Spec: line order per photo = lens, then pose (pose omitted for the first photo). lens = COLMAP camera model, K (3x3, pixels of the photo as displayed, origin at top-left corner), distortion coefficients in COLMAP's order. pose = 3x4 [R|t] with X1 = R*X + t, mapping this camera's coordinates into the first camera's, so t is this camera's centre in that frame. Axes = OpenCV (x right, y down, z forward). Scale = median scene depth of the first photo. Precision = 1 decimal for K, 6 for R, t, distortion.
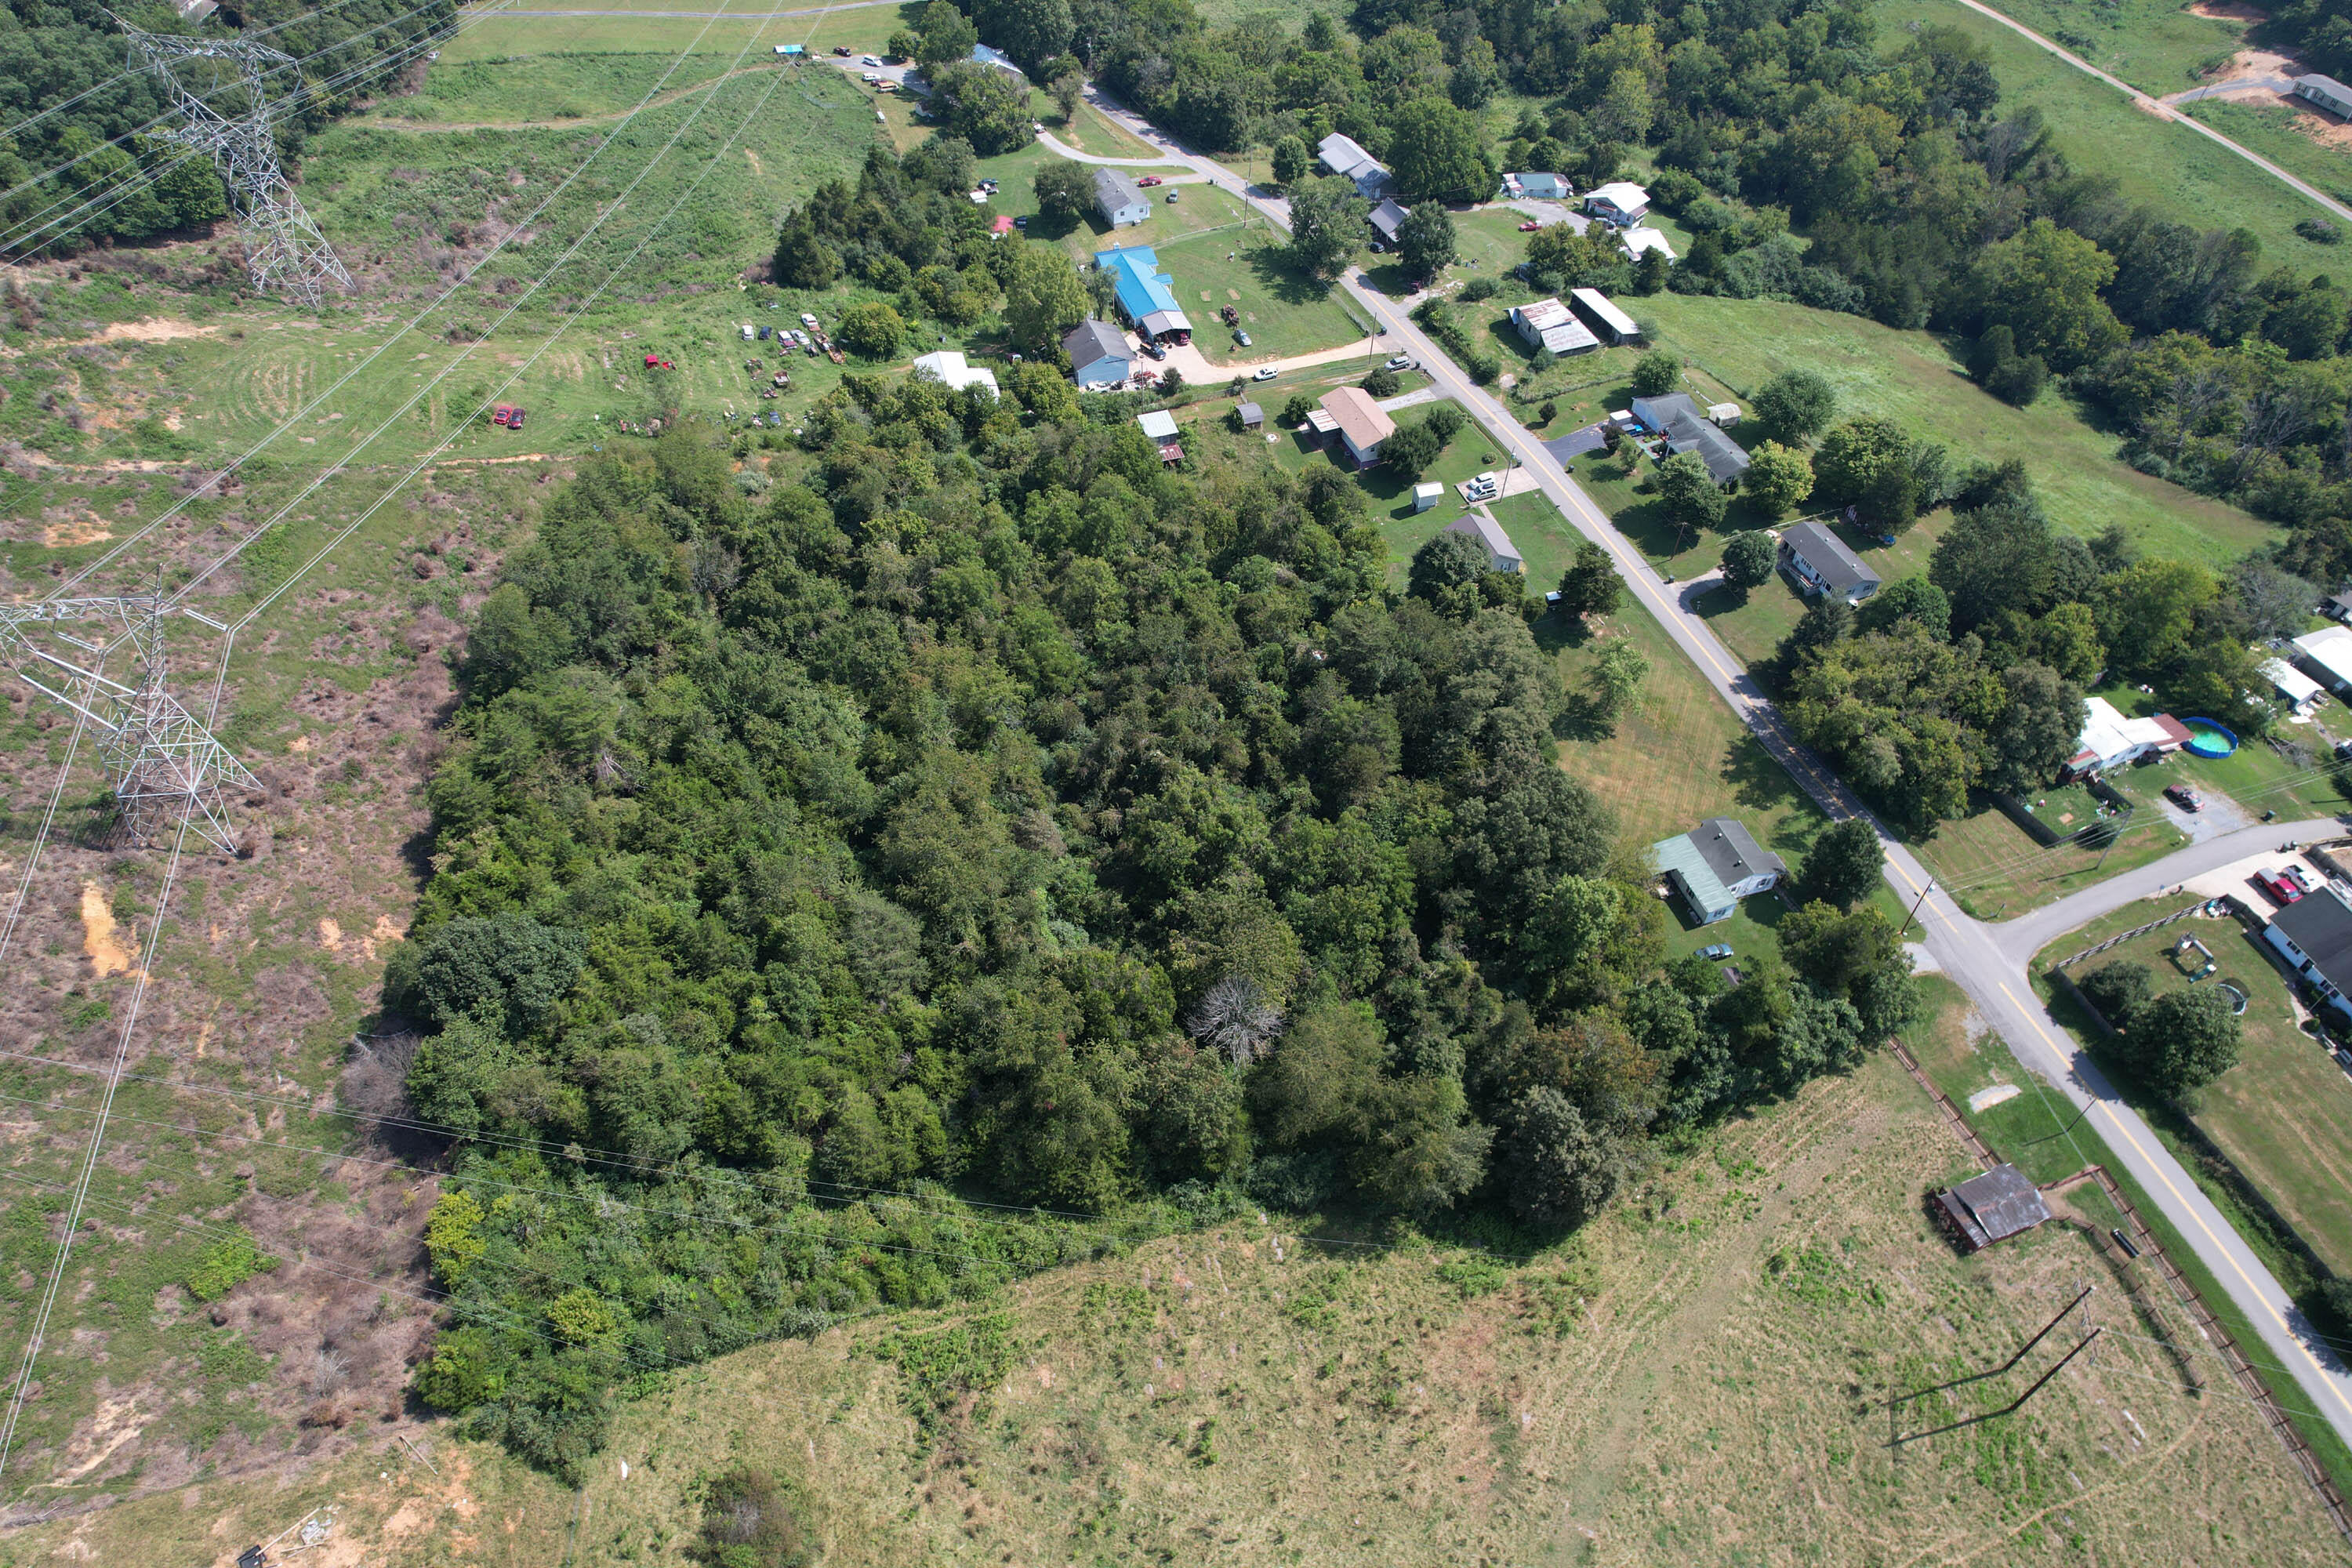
lens RADIAL K [[1495.1, 0, 1176.0], [0, 1495.1, 784.0], [0, 0, 1]] dist [-0.077687, 0.068236]
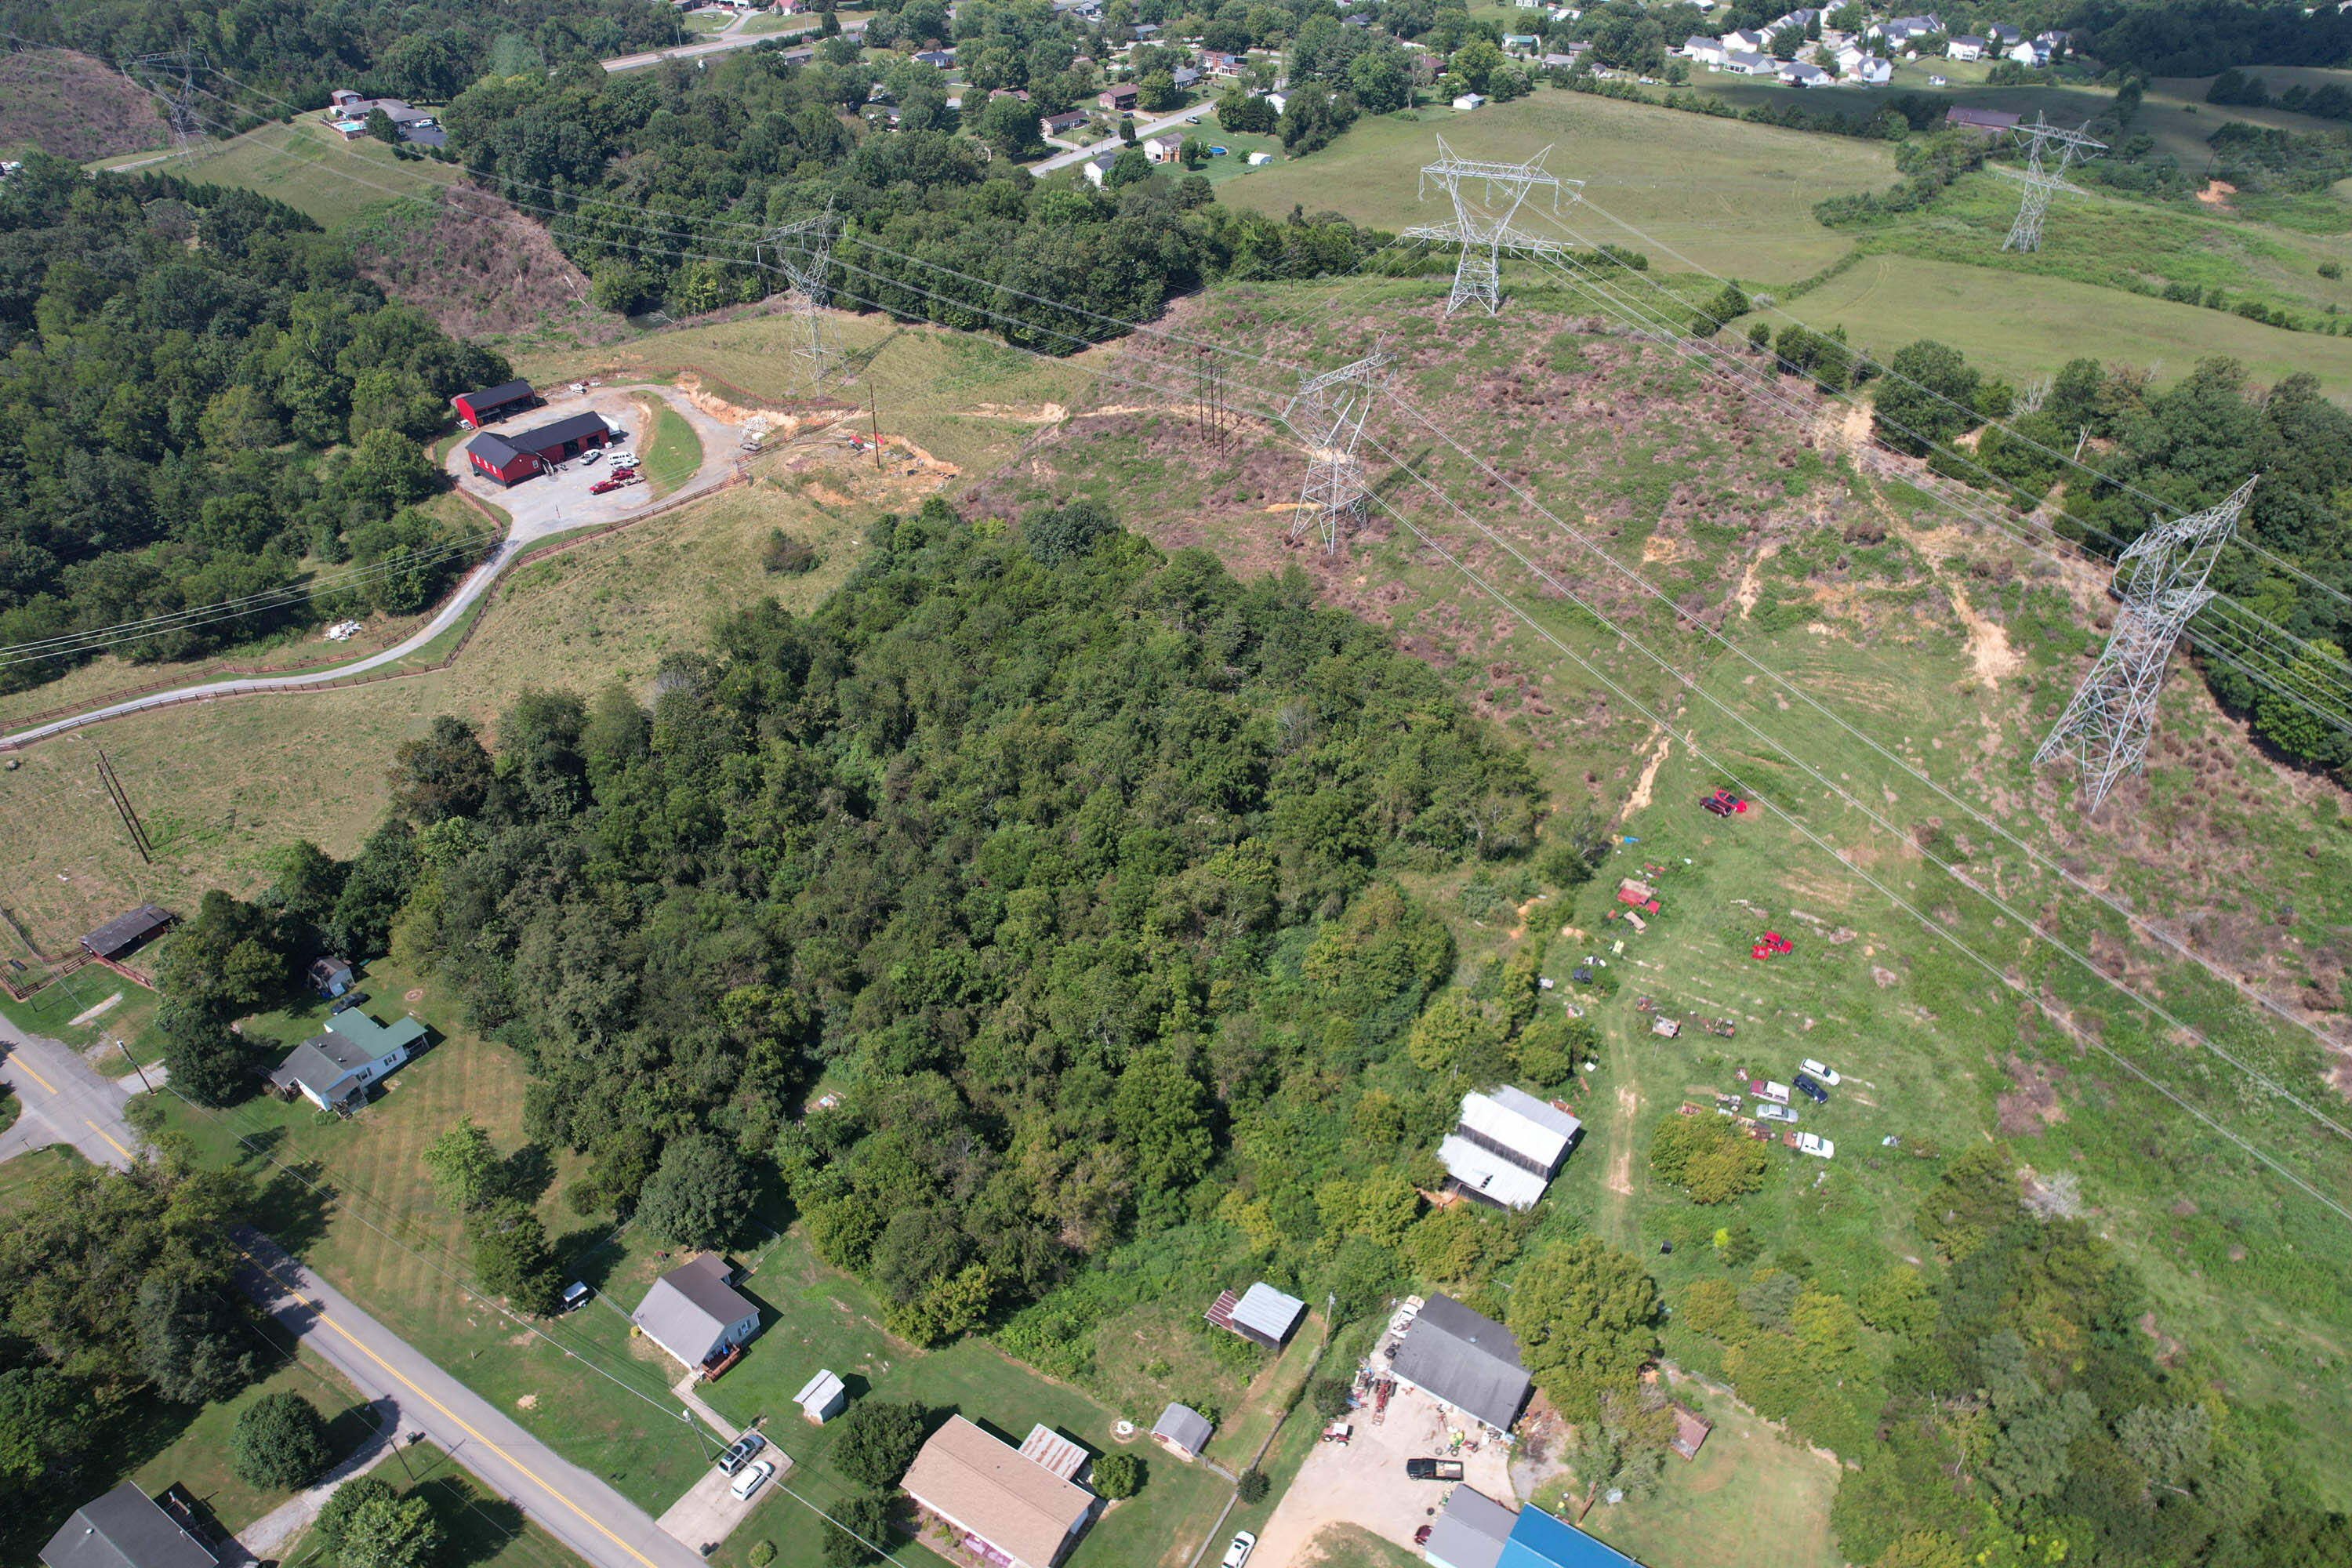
lens RADIAL K [[1507.8, 0, 1181.5], [0, 1507.8, 768.5], [0, 0, 1]] dist [-0.093156, 0.085746]
pose [[-0.784733, 0.347151, -0.513499, 0.296927], [-0.458995, 0.231291, 0.857804, -0.927587], [0.416556, 0.908840, -0.022161, 0.881623]]
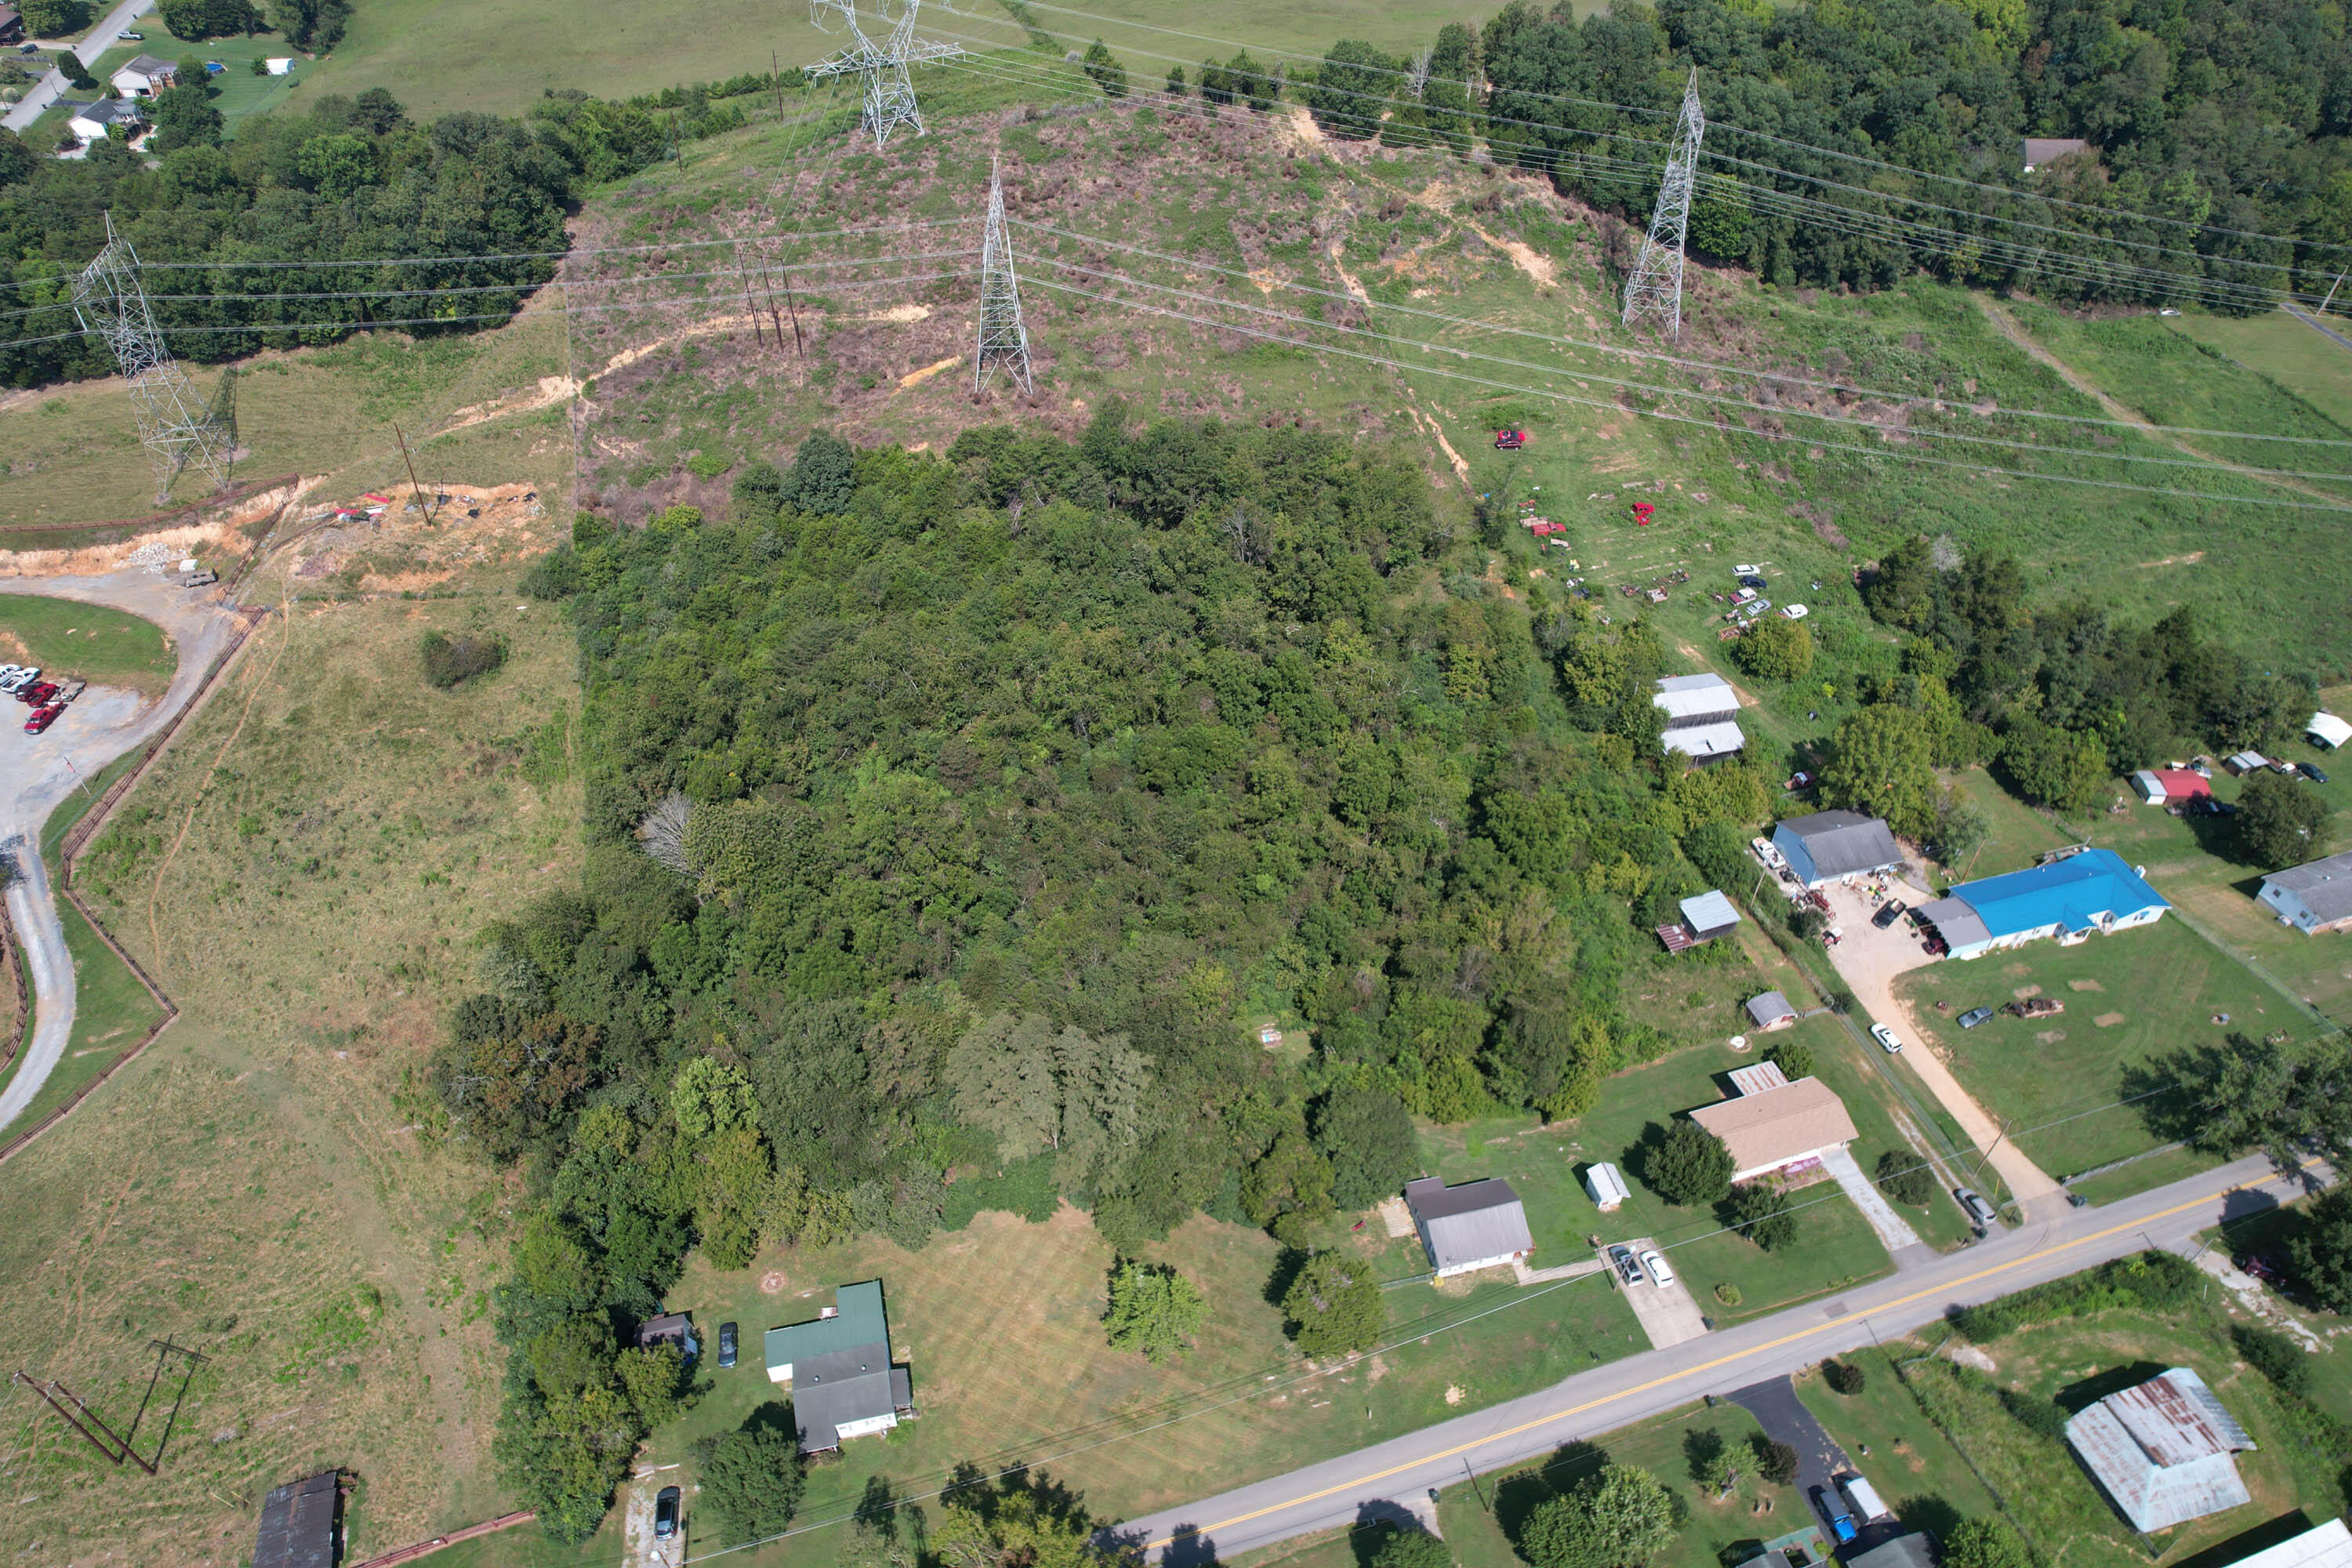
lens RADIAL K [[1507.8, 0, 1181.5], [0, 1507.8, 768.5], [0, 0, 1]] dist [-0.093156, 0.085746]
pose [[-0.056472, 0.652042, -0.756077, 0.605189], [-0.730617, 0.489128, 0.476395, -0.500401], [0.680448, 0.579306, 0.448770, 0.474278]]
